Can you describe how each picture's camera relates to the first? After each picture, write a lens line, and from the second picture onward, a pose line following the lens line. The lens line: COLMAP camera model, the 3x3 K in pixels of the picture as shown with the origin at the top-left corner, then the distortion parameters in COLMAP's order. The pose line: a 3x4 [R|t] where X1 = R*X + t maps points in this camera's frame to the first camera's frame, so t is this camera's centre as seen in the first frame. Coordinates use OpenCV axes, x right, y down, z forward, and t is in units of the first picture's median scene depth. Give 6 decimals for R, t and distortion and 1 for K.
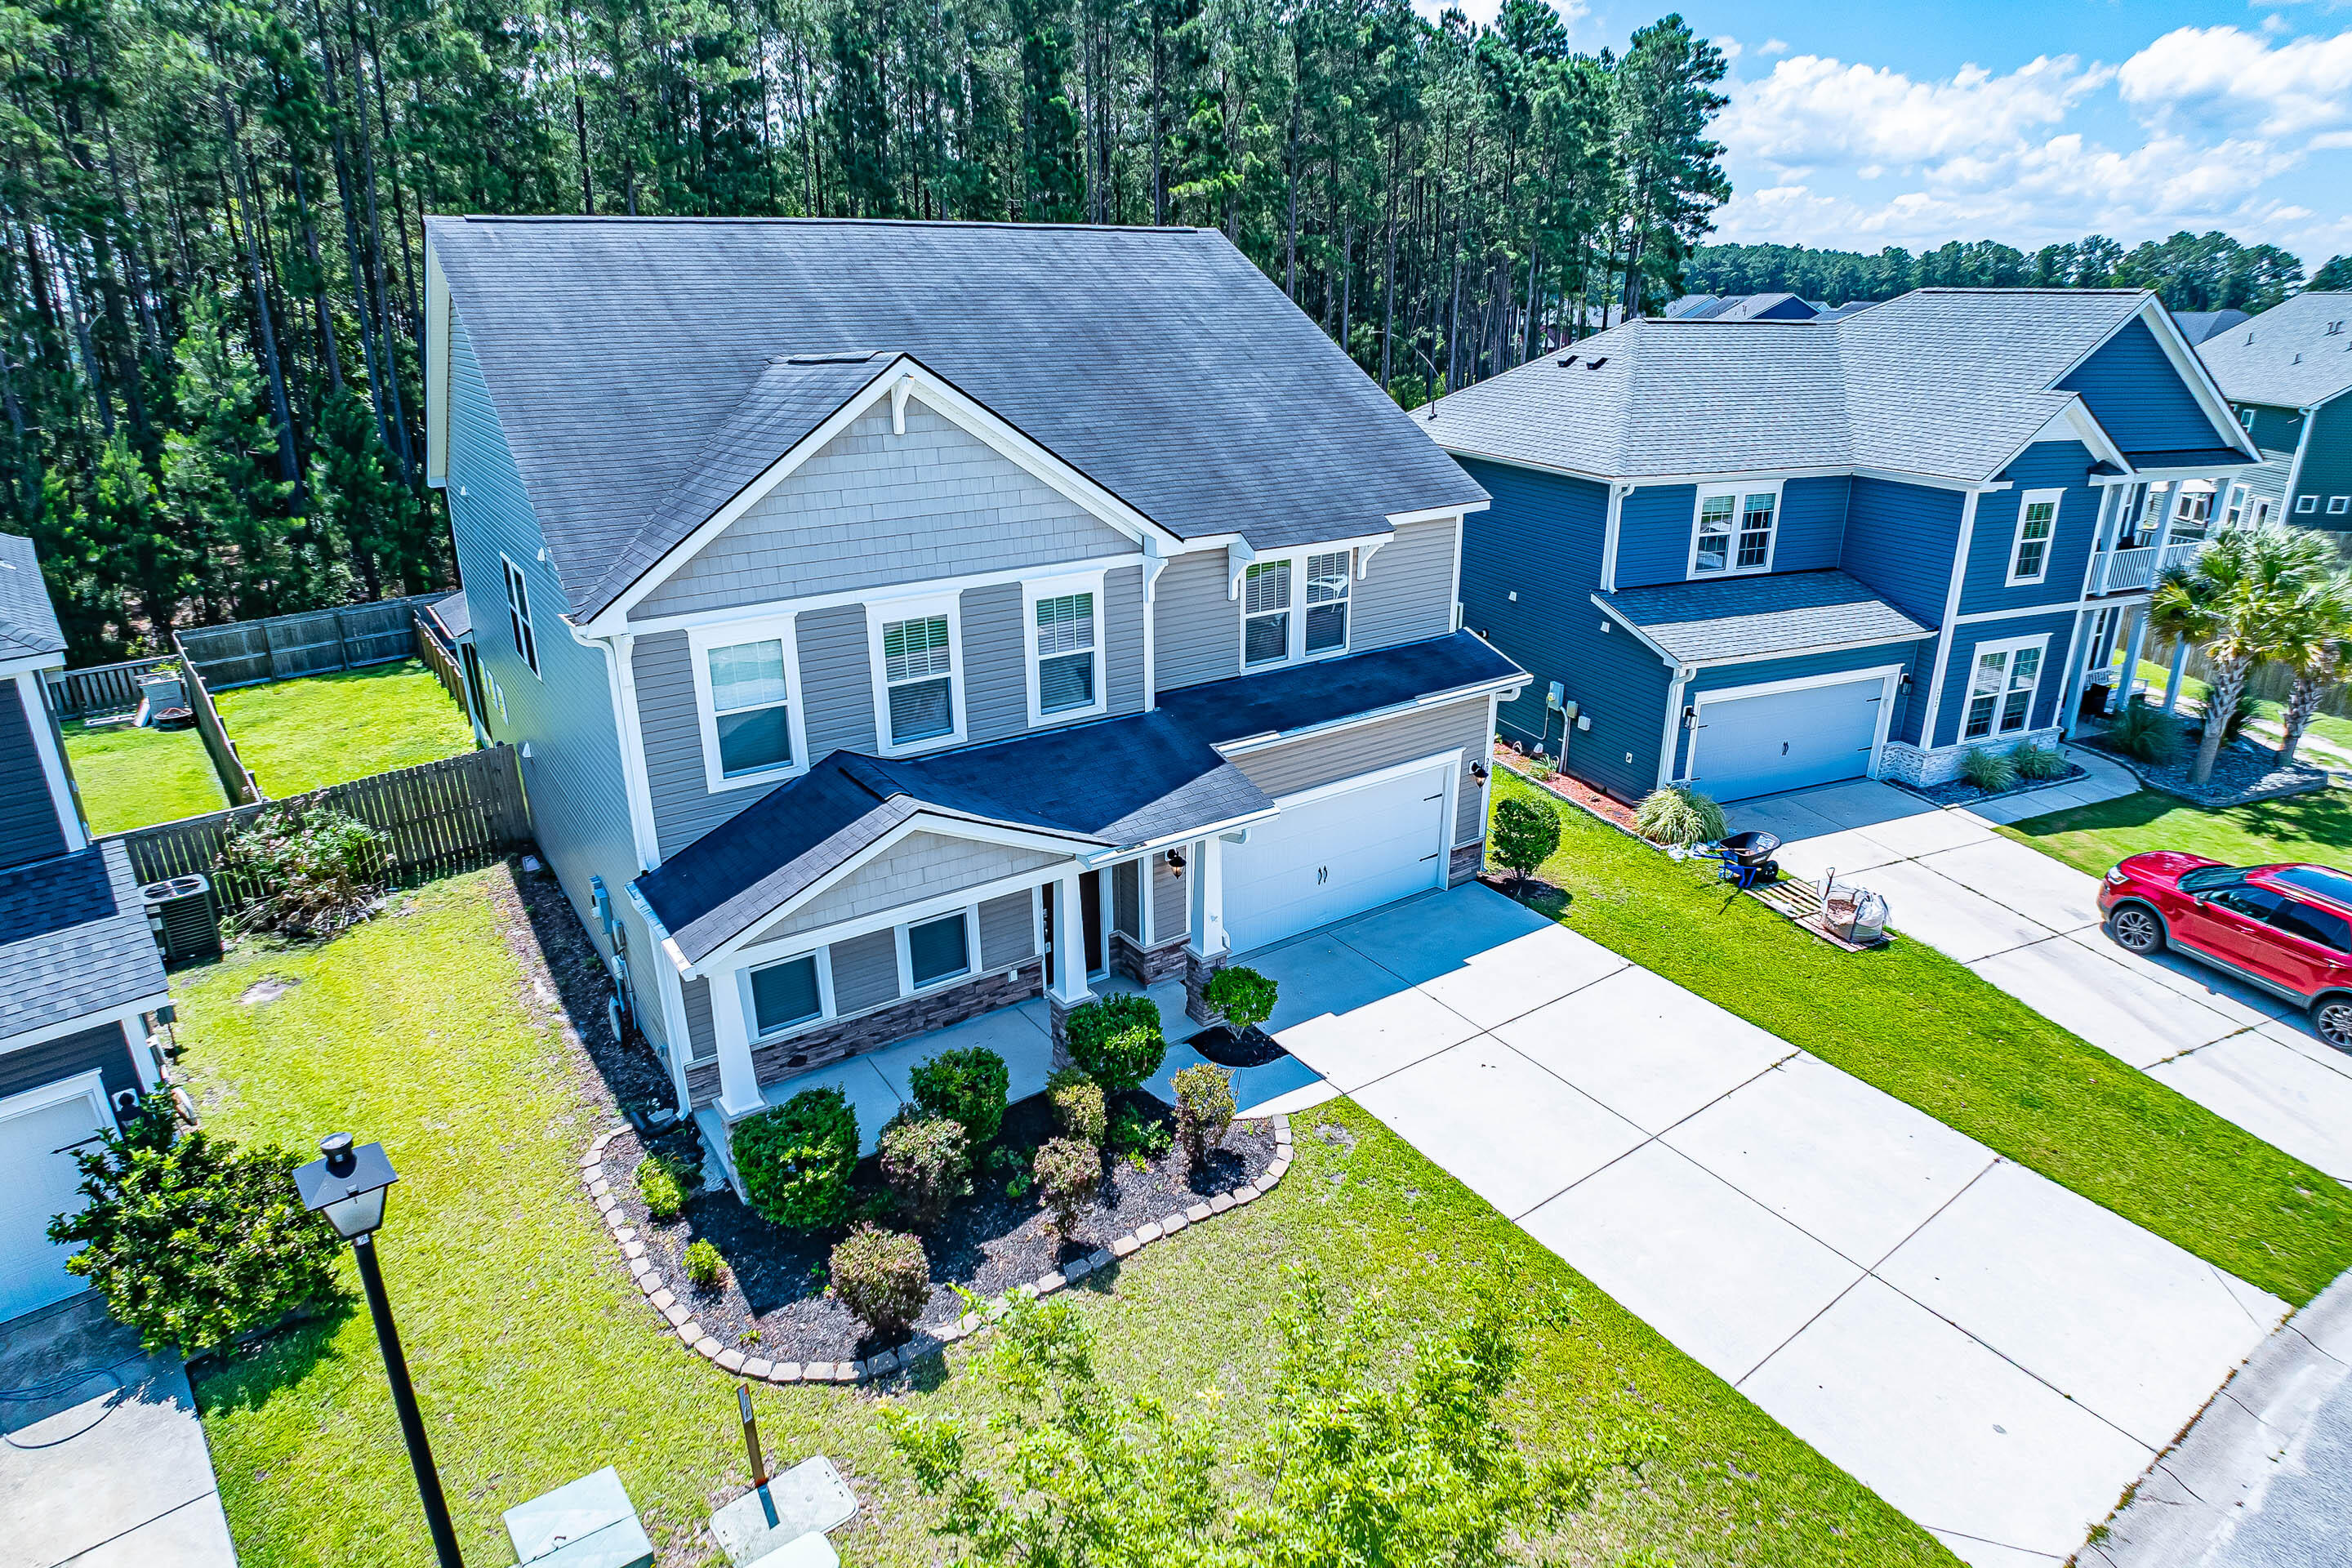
lens RADIAL K [[1295.5, 0, 1168.3], [0, 1295.5, 770.5], [0, 0, 1]] dist [-0.072186, 0.001669]
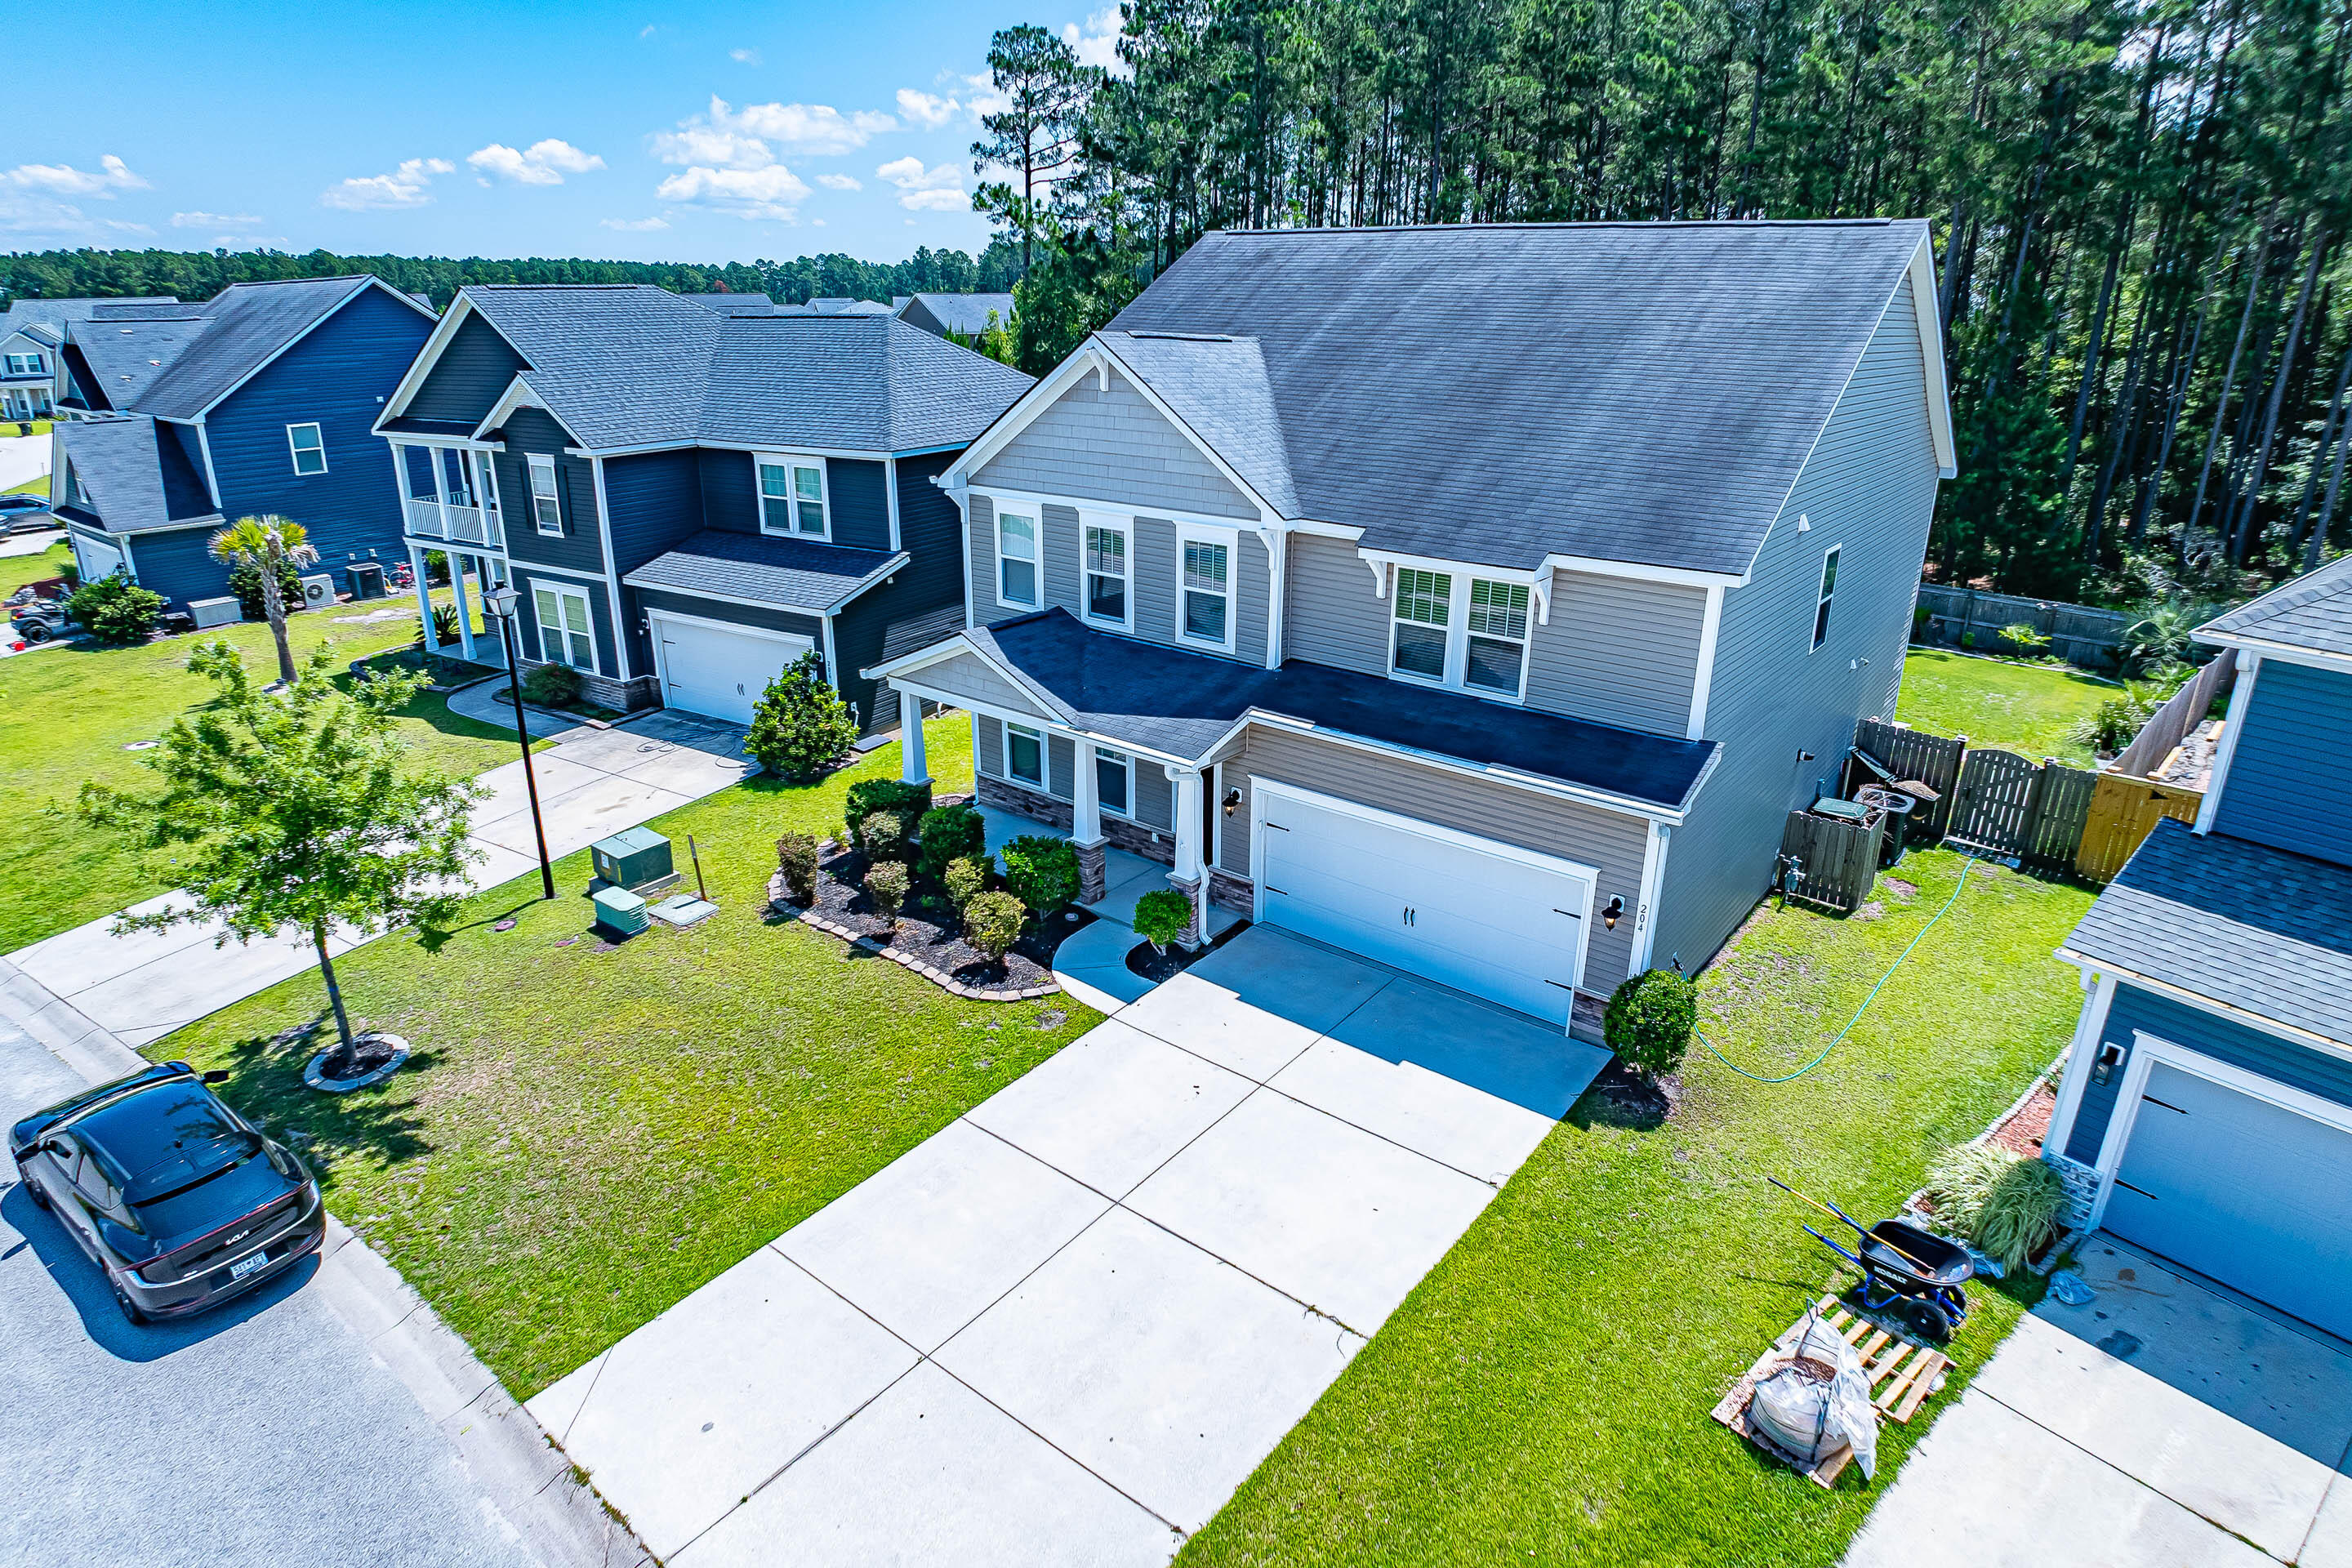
lens RADIAL K [[1301.5, 0, 1165.9], [0, 1301.5, 773.6], [0, 0, 1]] dist [-0.067504, 0.000524]
pose [[0.269845, 0.339198, -0.901182, 0.999568], [-0.328675, 0.912137, 0.244906, -0.209210], [0.905073, 0.230109, 0.357621, 0.553213]]
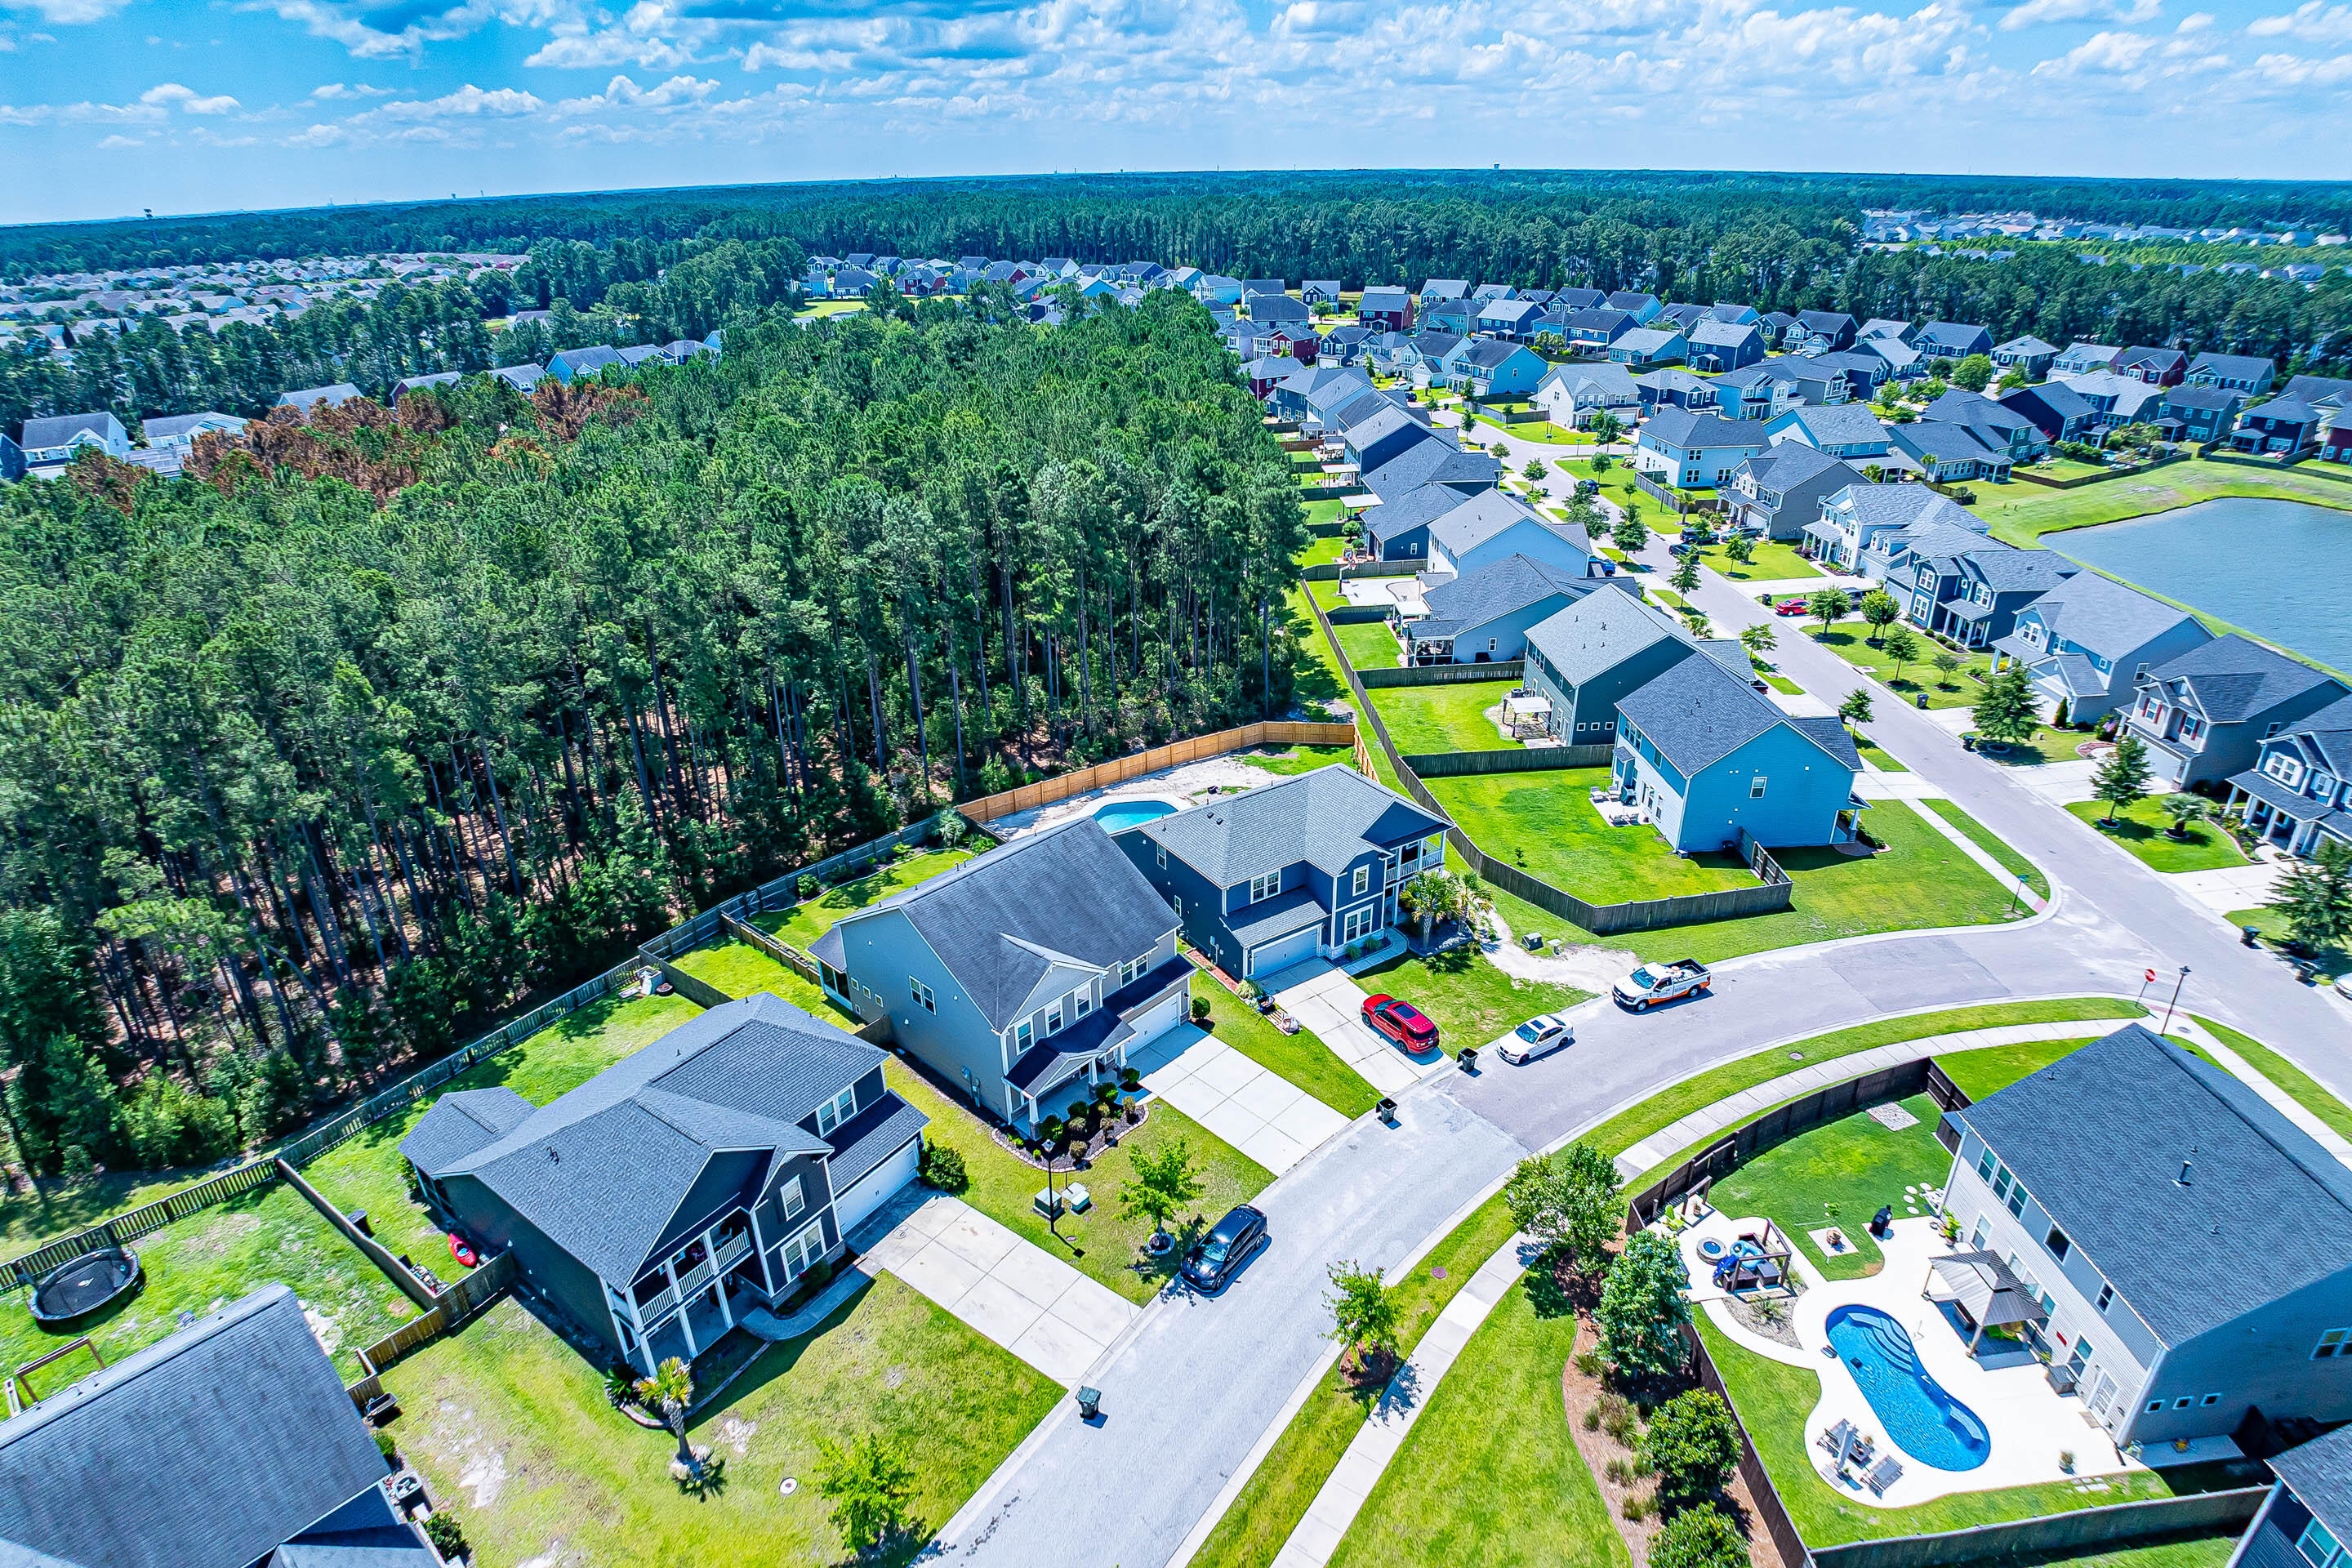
lens RADIAL K [[1295.5, 0, 1168.3], [0, 1295.5, 770.5], [0, 0, 1]] dist [-0.072186, 0.001669]
pose [[0.979399, -0.094713, 0.178346, -0.458777], [0.078064, 0.992103, 0.098174, -1.156068], [-0.186236, -0.082229, 0.979058, -2.902929]]
